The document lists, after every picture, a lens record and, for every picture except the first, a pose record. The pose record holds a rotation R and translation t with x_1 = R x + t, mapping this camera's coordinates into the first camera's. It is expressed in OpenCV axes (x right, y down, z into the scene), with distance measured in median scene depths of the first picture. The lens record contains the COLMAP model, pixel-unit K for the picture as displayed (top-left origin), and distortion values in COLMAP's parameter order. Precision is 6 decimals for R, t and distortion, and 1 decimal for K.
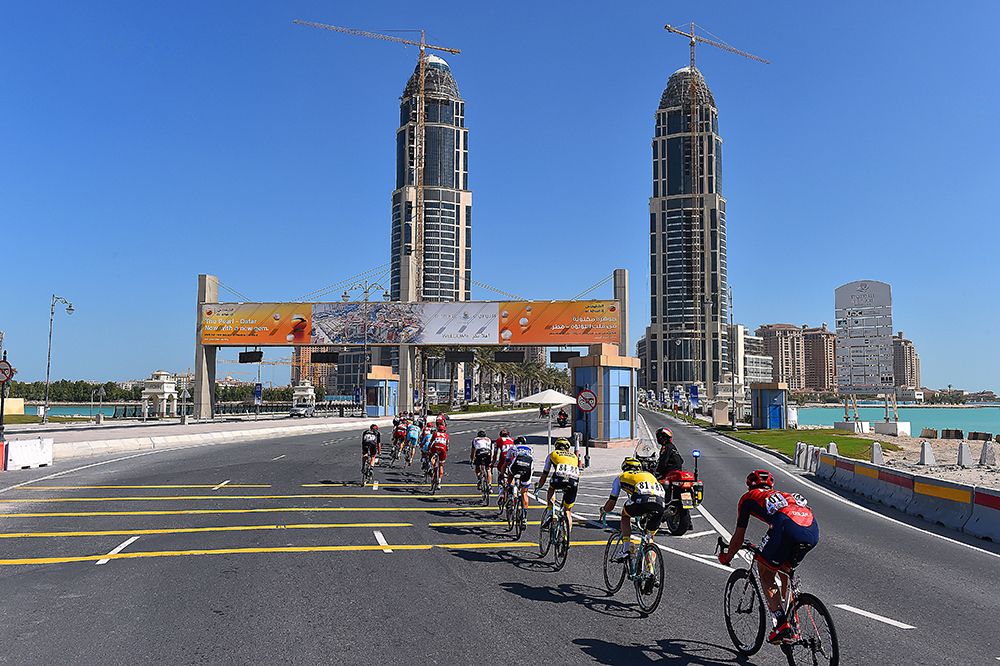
lens RADIAL K [[909.1, 0, 500.0], [0, 909.1, 333.0], [0, 0, 1]] dist [0.007661, 0.000383]
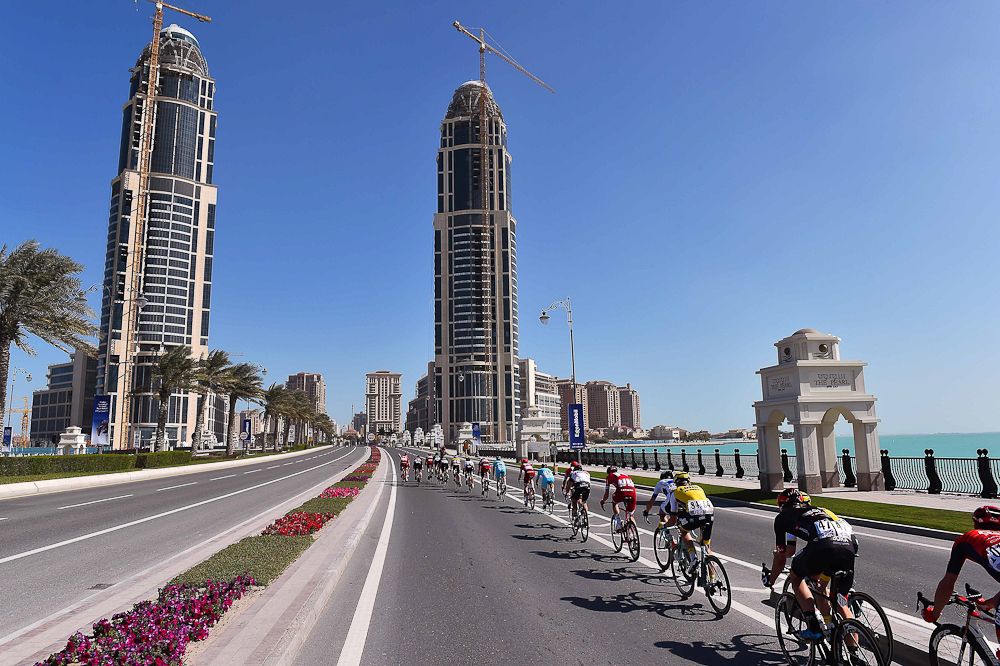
lens RADIAL K [[714.7, 0, 500.0], [0, 714.7, 333.0], [0, 0, 1]] dist [-0.076533, 0.000023]
pose [[0.964377, 0.017880, 0.263927, 0.046840], [0.003202, 0.996851, -0.079234, 0.022643], [-0.264513, 0.077257, 0.961283, 0.335305]]
